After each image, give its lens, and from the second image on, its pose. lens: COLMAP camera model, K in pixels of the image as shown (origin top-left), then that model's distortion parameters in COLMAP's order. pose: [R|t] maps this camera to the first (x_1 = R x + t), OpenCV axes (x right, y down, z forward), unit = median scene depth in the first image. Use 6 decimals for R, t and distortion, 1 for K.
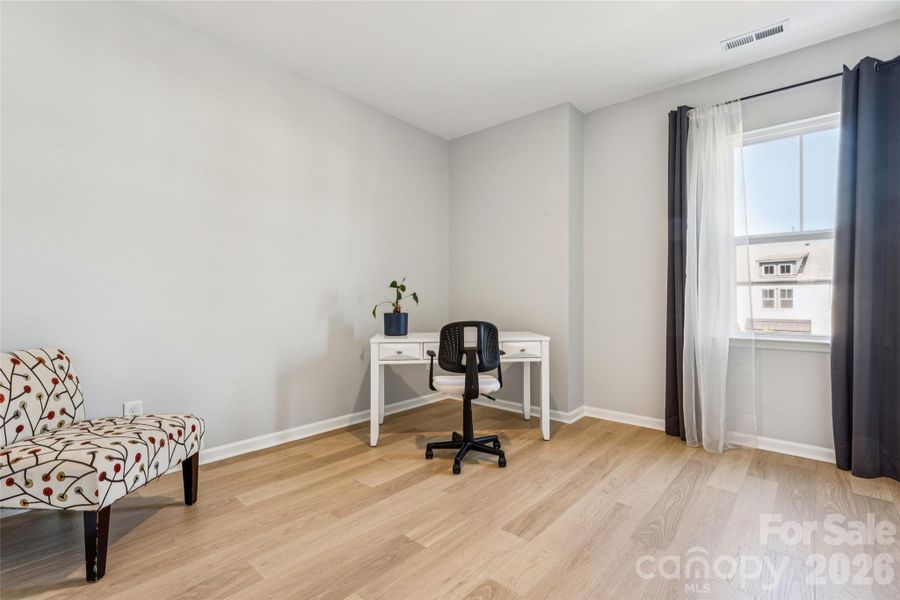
lens RADIAL K [[421.9, 0, 451.9], [0, 421.9, 300.8], [0, 0, 1]] dist [0.001223, 0.000266]
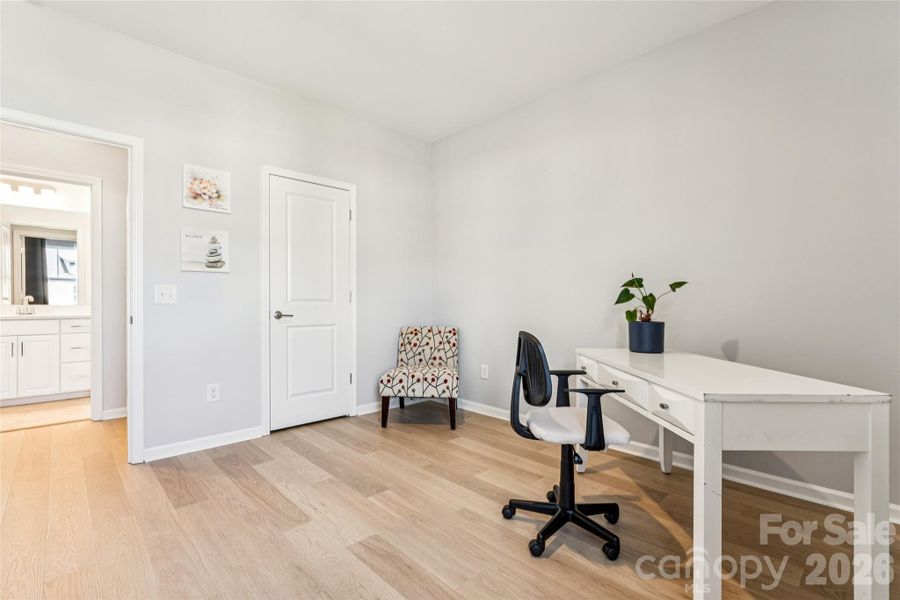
lens RADIAL K [[421.9, 0, 451.2], [0, 421.9, 302.5], [0, 0, 1]] dist [0.001223, 0.000266]
pose [[-0.114071, -0.001431, -0.993472, 1.057375], [-0.002782, 0.999996, -0.001121, -0.001934], [0.993469, 0.002636, -0.114075, 1.259506]]
